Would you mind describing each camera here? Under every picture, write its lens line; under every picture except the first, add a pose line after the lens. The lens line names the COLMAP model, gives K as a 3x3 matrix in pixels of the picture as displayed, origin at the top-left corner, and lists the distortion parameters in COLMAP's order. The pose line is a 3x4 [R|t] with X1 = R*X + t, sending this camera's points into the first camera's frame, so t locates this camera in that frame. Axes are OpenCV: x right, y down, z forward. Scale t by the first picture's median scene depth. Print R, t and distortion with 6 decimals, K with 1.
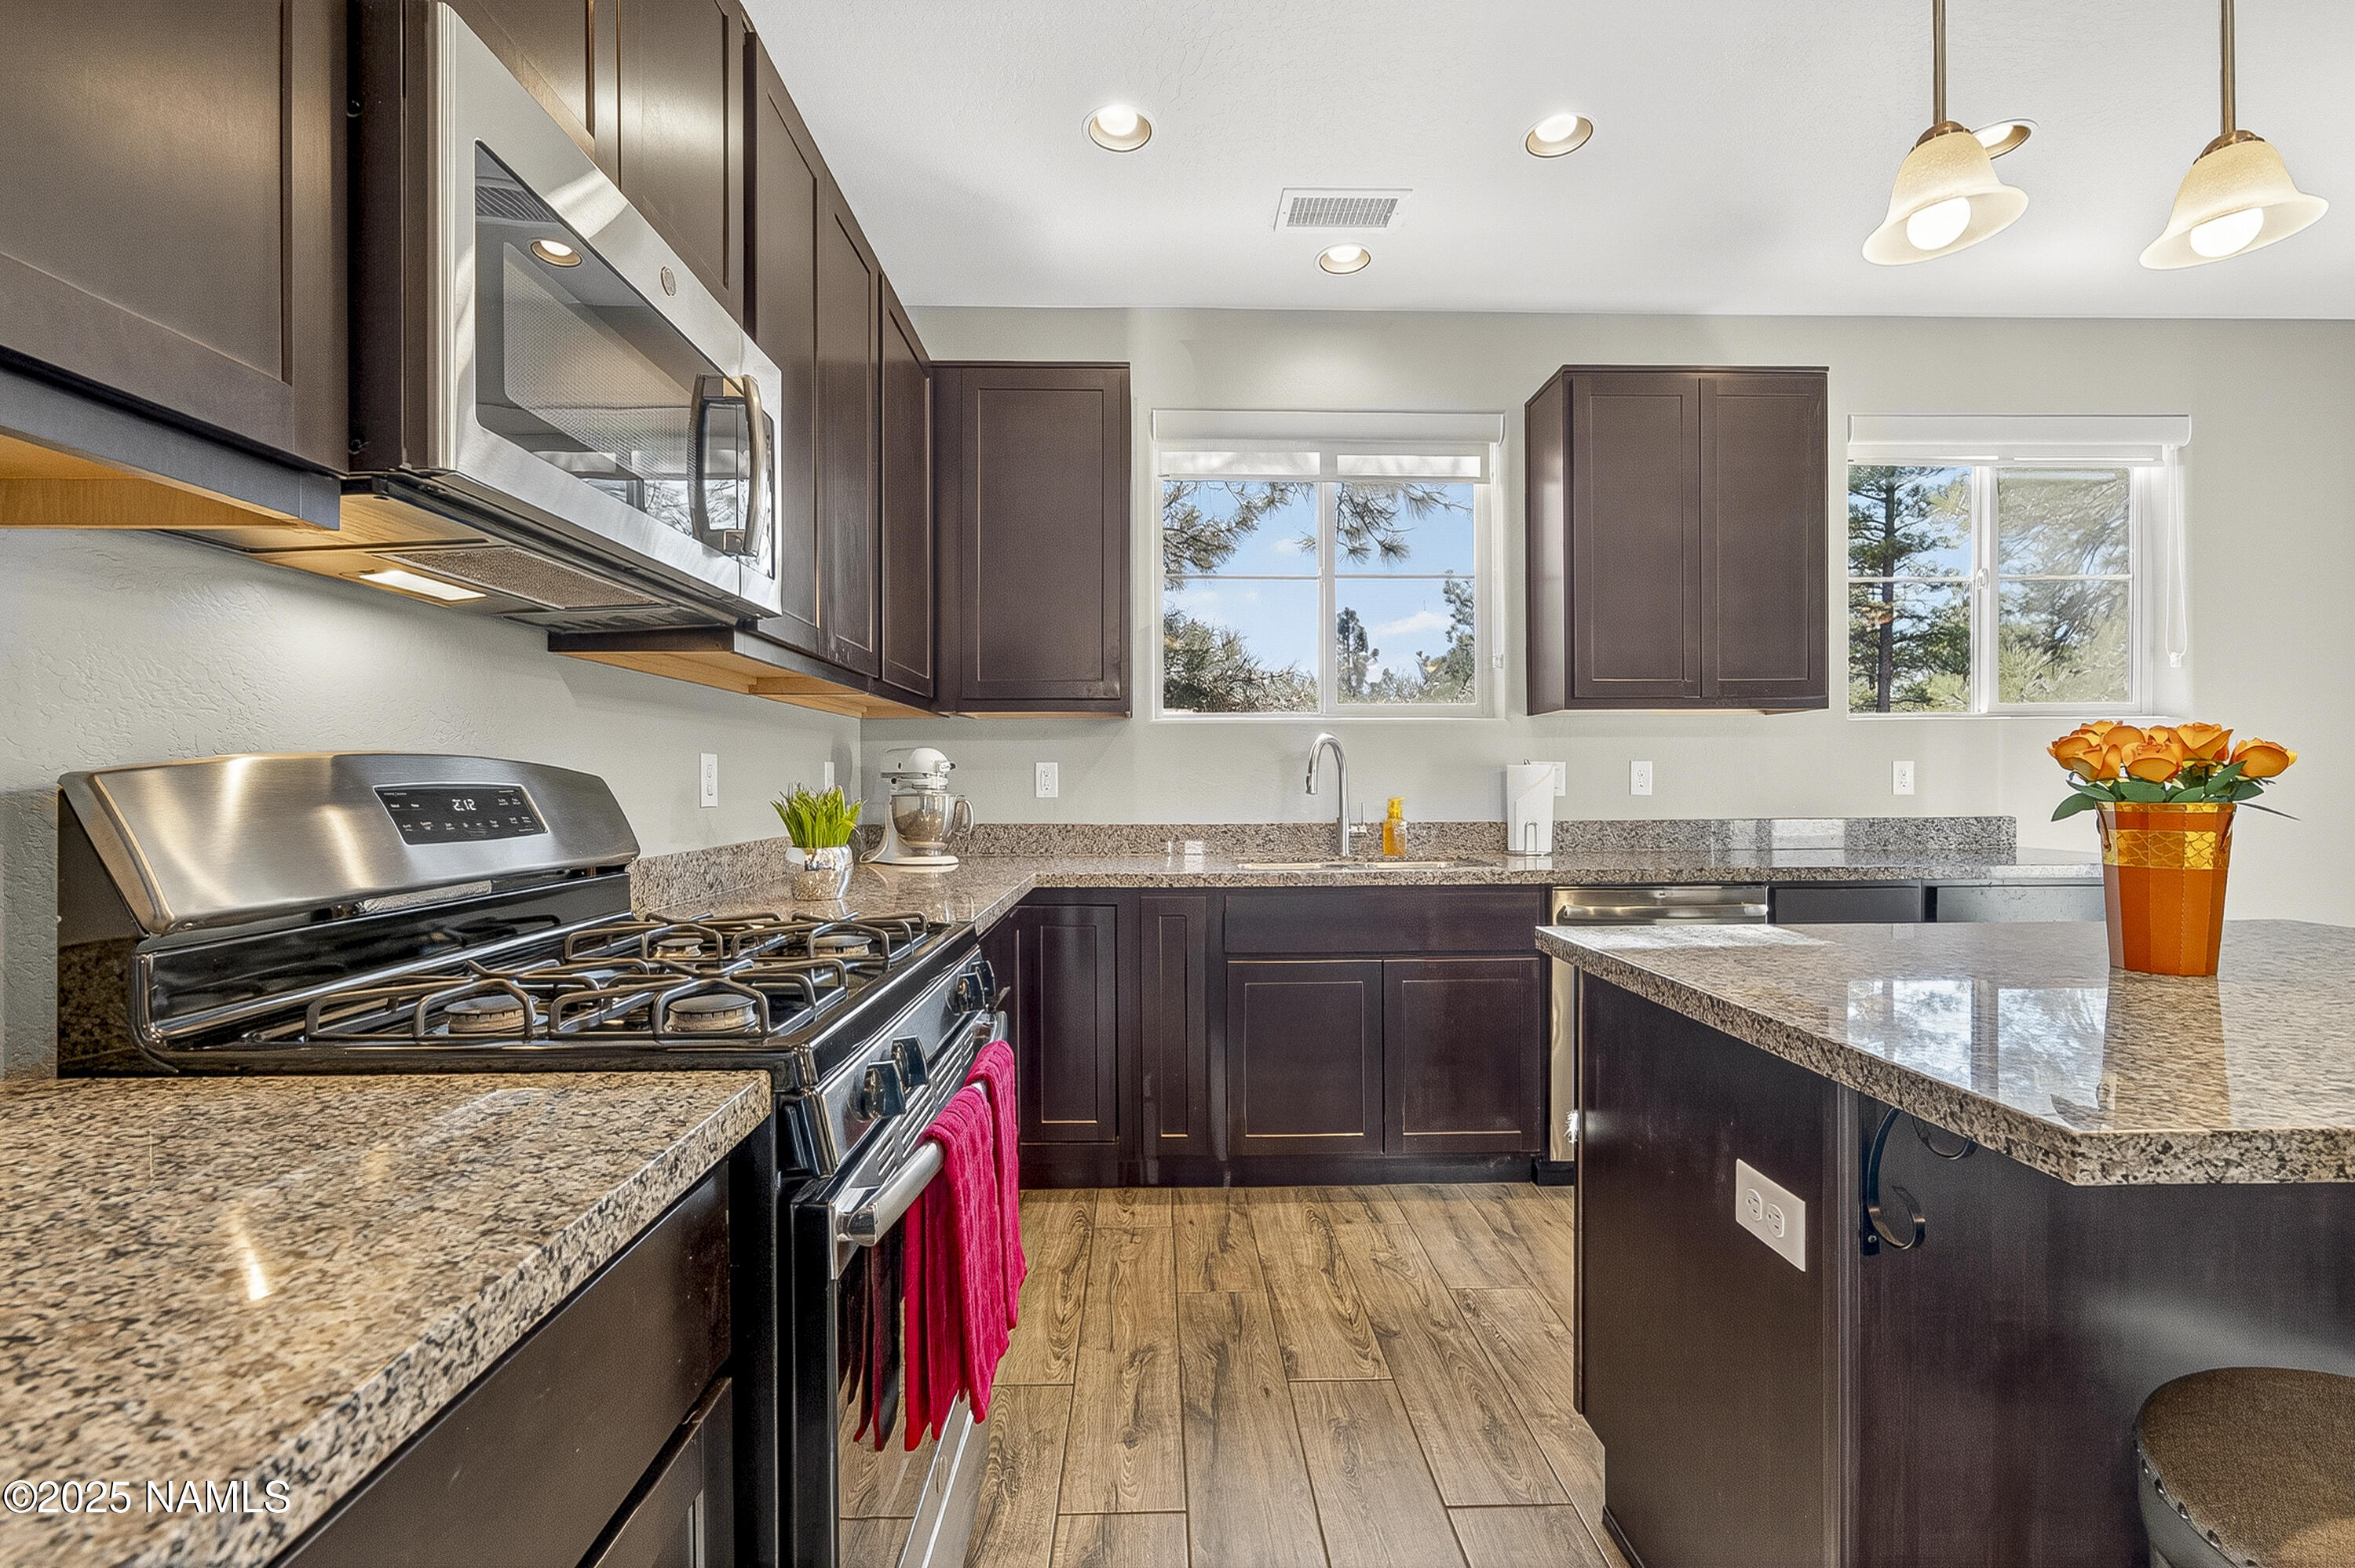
lens RADIAL K [[910.5, 0, 1177.5], [0, 910.5, 784.0], [0, 0, 1]] dist [0.002644, 0.000316]
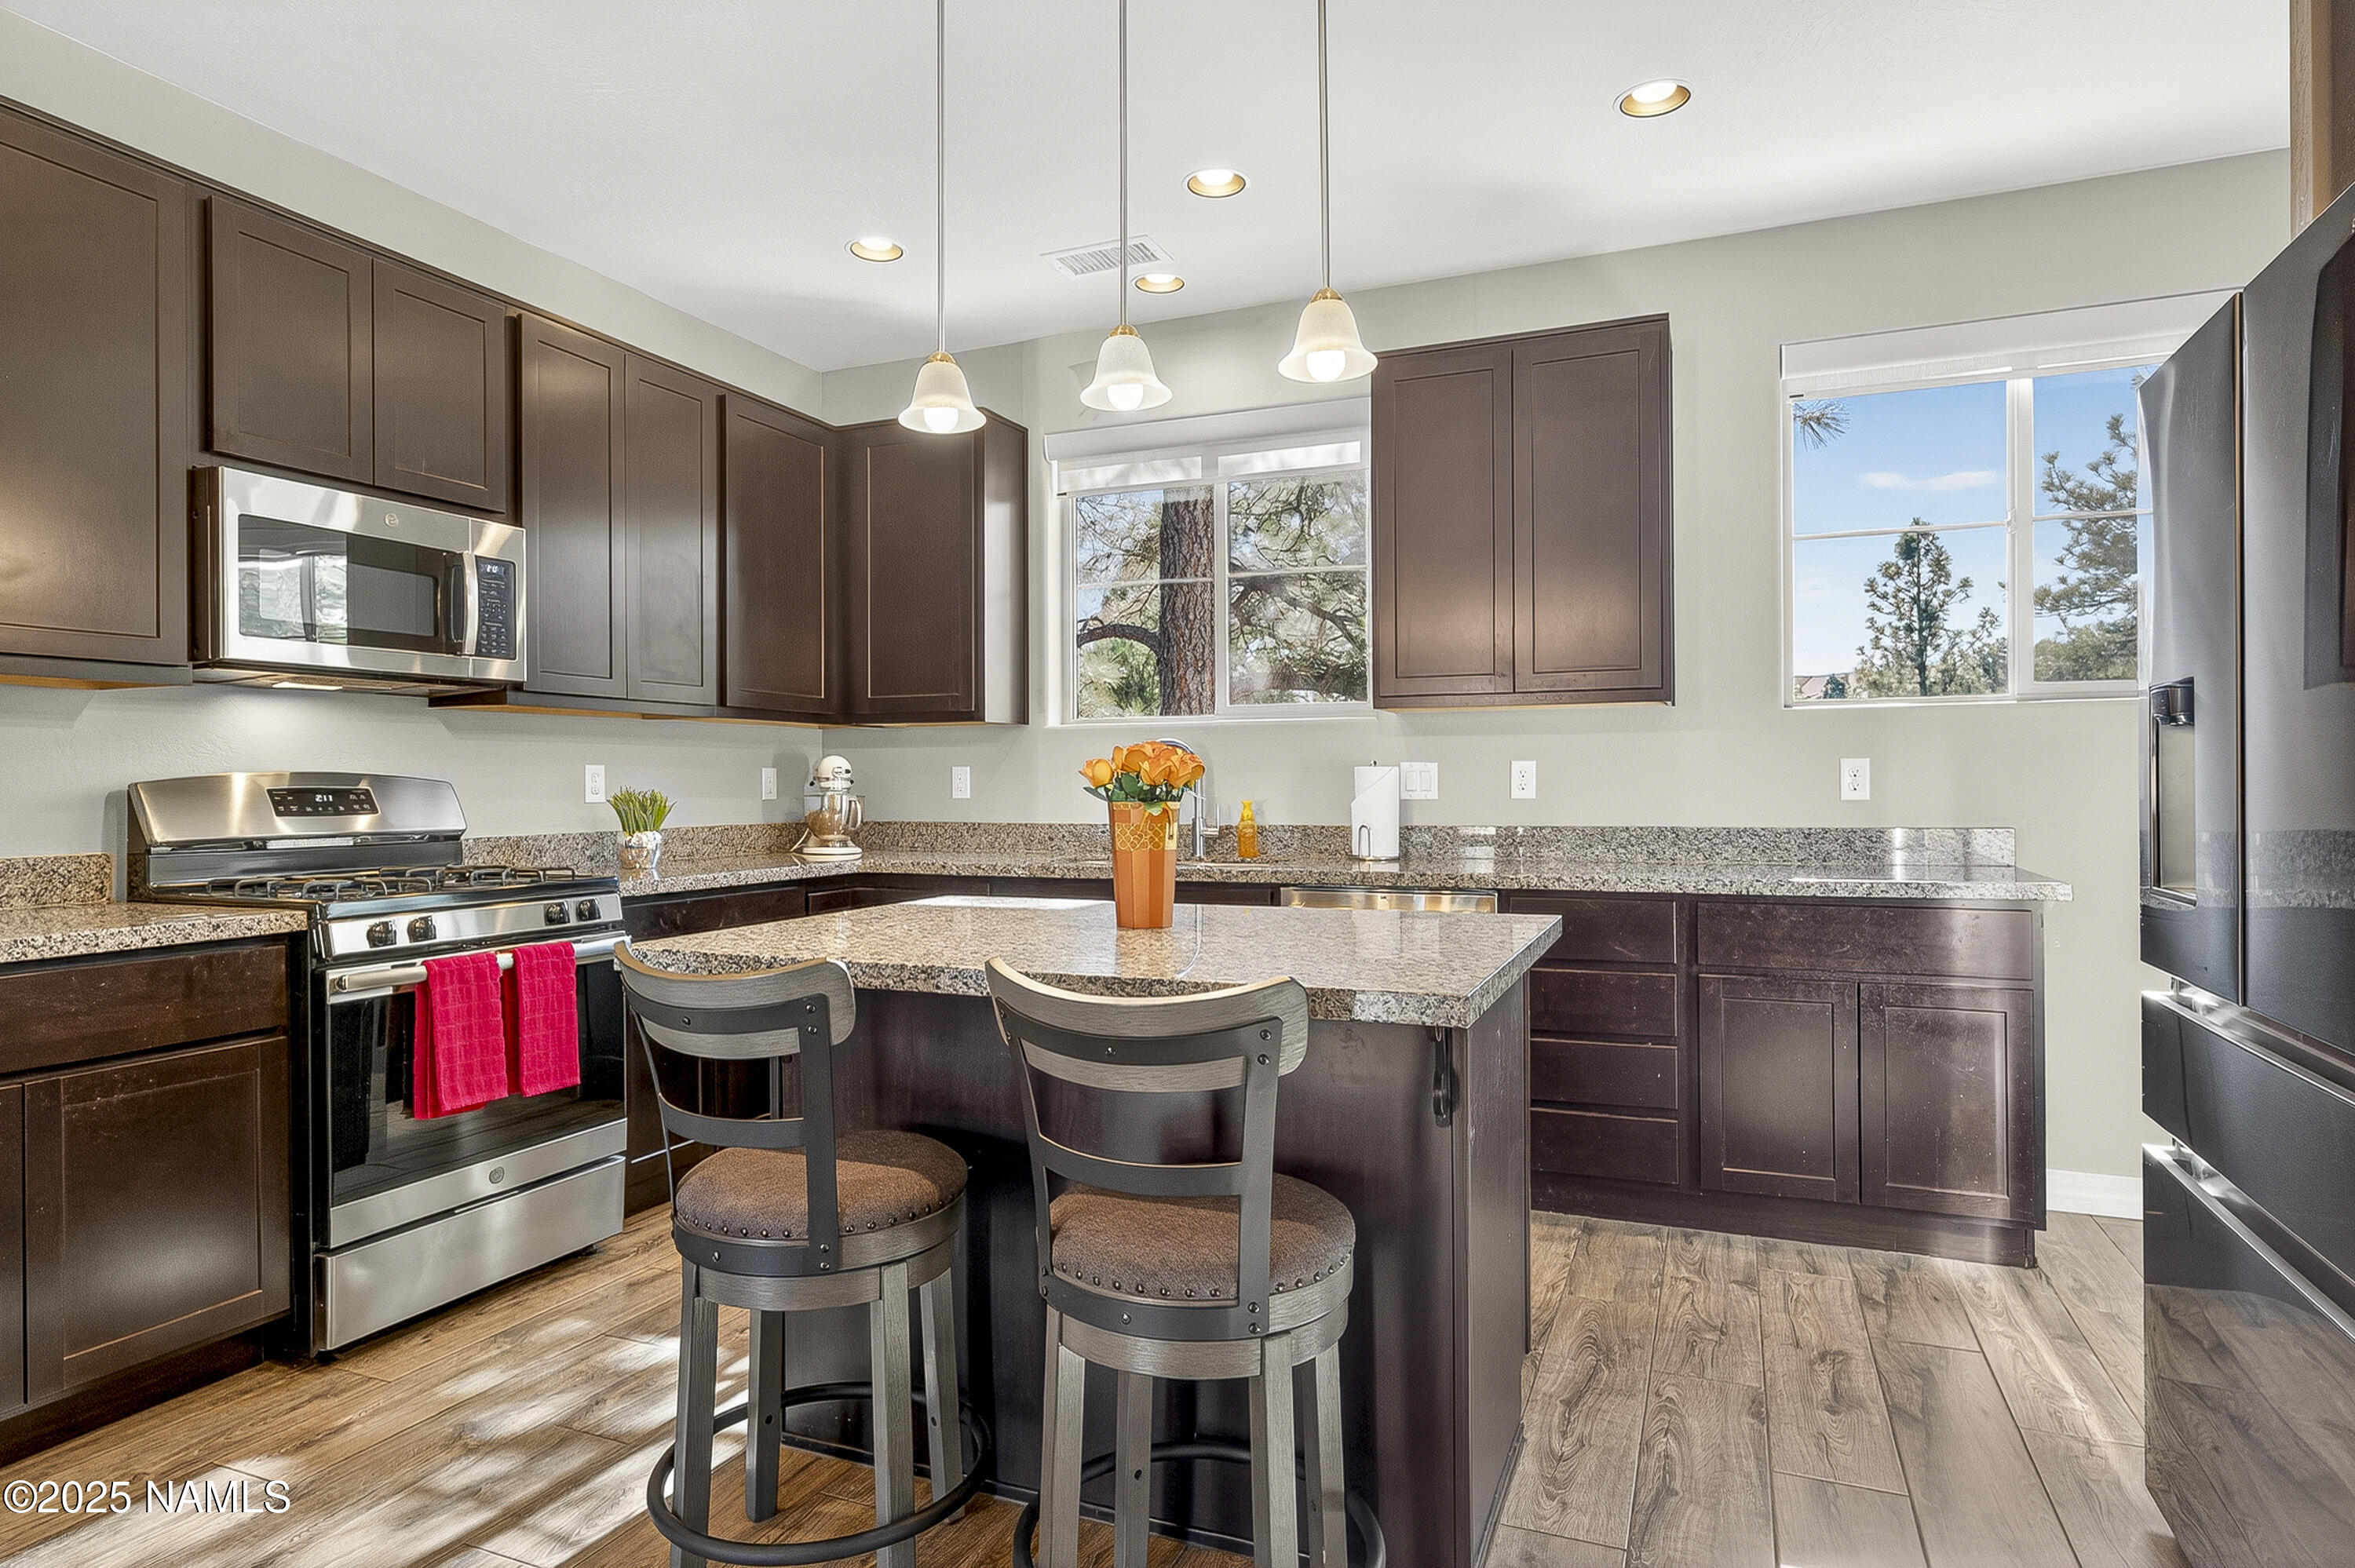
lens RADIAL K [[1179.7, 0, 1177.5], [0, 1179.7, 784.0], [0, 0, 1]] dist [0.001373, 0.000358]
pose [[0.925513, -0.000067, -0.378715, 0.666114], [0.000184, 1.000000, 0.000274, -0.002713], [0.378715, -0.000324, 0.925513, -0.229587]]
